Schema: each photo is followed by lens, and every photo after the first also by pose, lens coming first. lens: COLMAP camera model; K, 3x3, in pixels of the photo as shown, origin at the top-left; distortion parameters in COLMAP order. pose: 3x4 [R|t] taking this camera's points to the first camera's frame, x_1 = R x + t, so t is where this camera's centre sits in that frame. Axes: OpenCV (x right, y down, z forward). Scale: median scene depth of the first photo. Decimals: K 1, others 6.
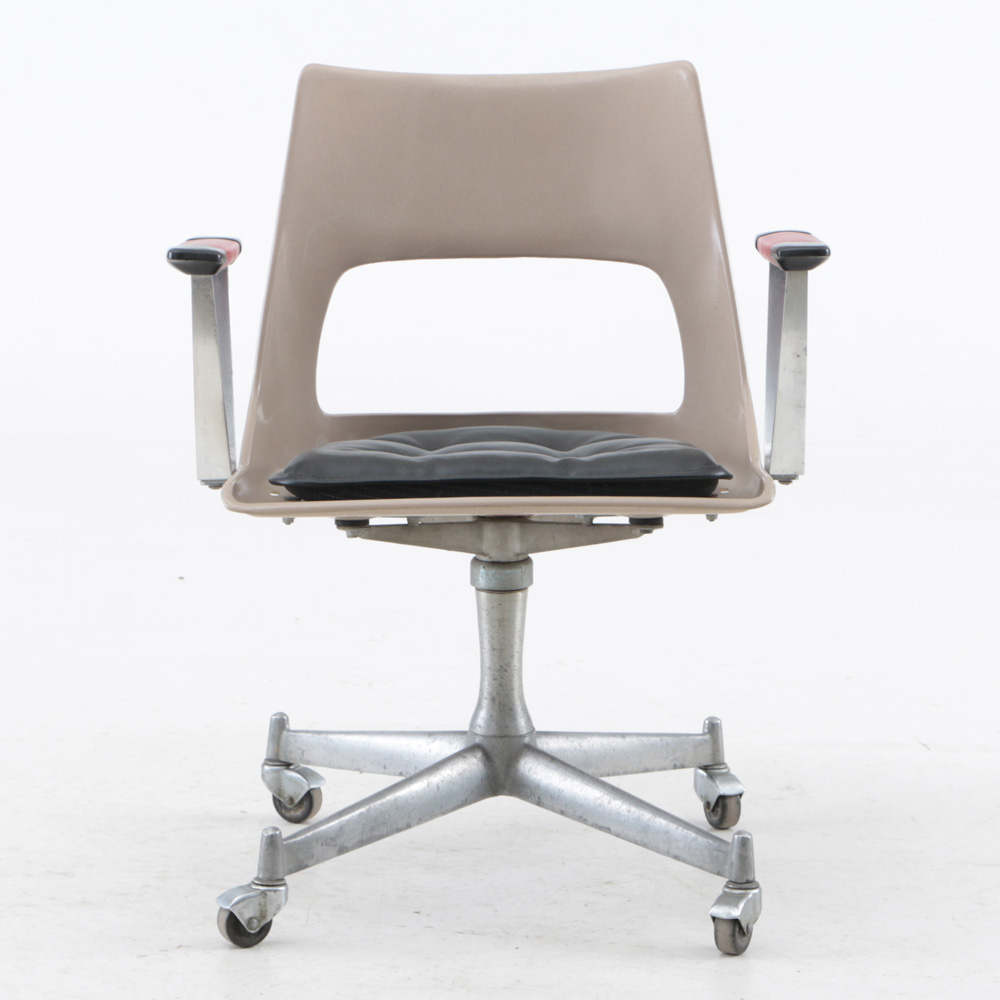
lens RADIAL K [[4237.8, 0, 494.5], [0, 4237.8, 501.5], [0, 0, 1]] dist [0.529105, 0.000000]
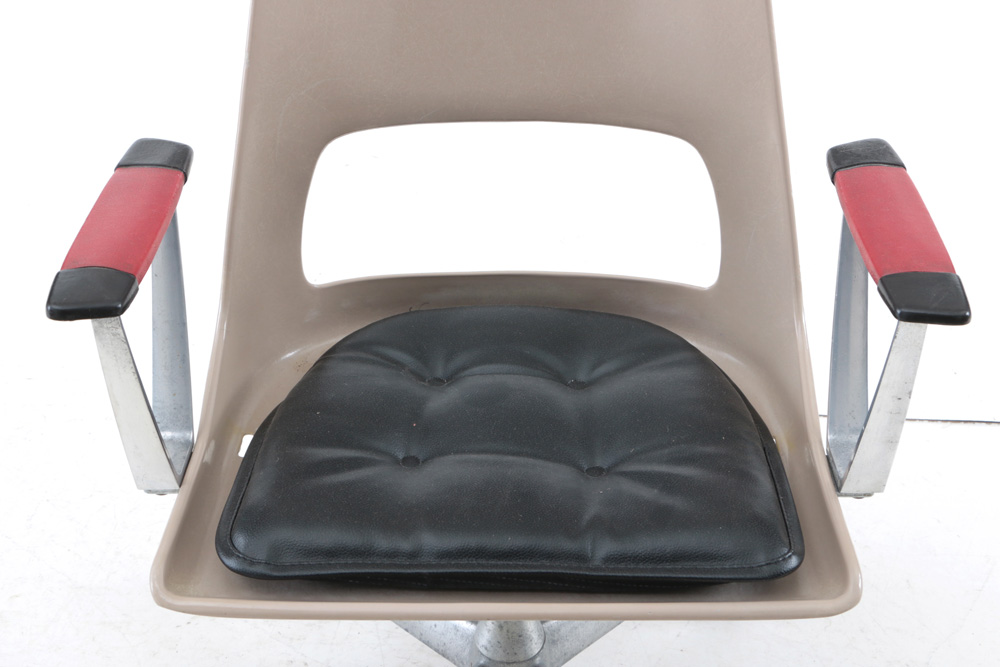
lens RADIAL K [[1698.9, 0, 502.6], [0, 1698.9, 329.8], [0, 0, 1]] dist [0.166115, 0.000000]
pose [[0.999957, 0.006473, -0.006611, 0.002152], [-0.003335, 0.918635, 0.395093, -0.160321], [0.008631, -0.395054, 0.918617, 0.693433]]
